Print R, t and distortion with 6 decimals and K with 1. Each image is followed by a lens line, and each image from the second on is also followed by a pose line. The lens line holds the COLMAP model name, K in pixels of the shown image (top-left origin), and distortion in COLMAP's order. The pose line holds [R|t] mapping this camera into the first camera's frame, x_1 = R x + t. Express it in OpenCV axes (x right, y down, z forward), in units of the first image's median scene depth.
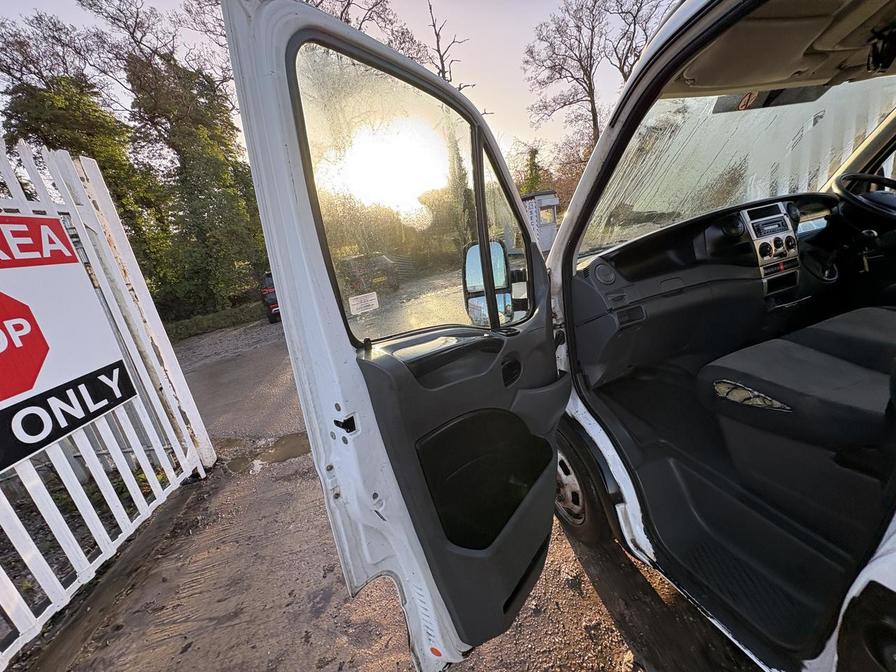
lens RADIAL K [[354.5, 0, 449.5], [0, 354.5, 337.2], [0, 0, 1]] dist [0.000174, -0.000377]
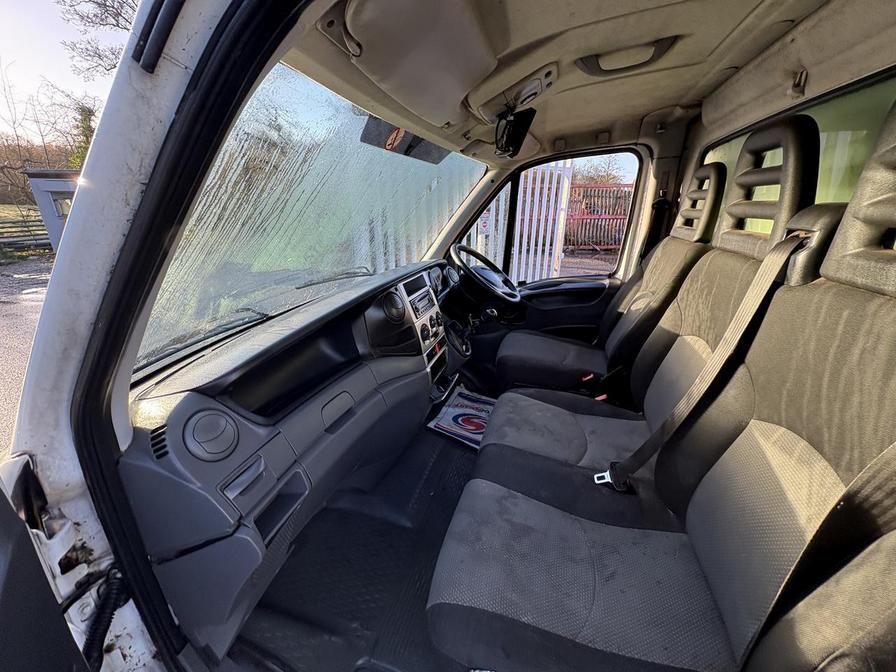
lens RADIAL K [[354.5, 0, 447.1], [0, 354.5, 335.2], [0, 0, 1]] dist [0.000174, -0.000377]
pose [[0.565593, -0.109983, 0.817318, 0.252558], [0.124721, 0.991075, 0.047057, -0.271496], [-0.815199, 0.075321, 0.574262, 0.488750]]
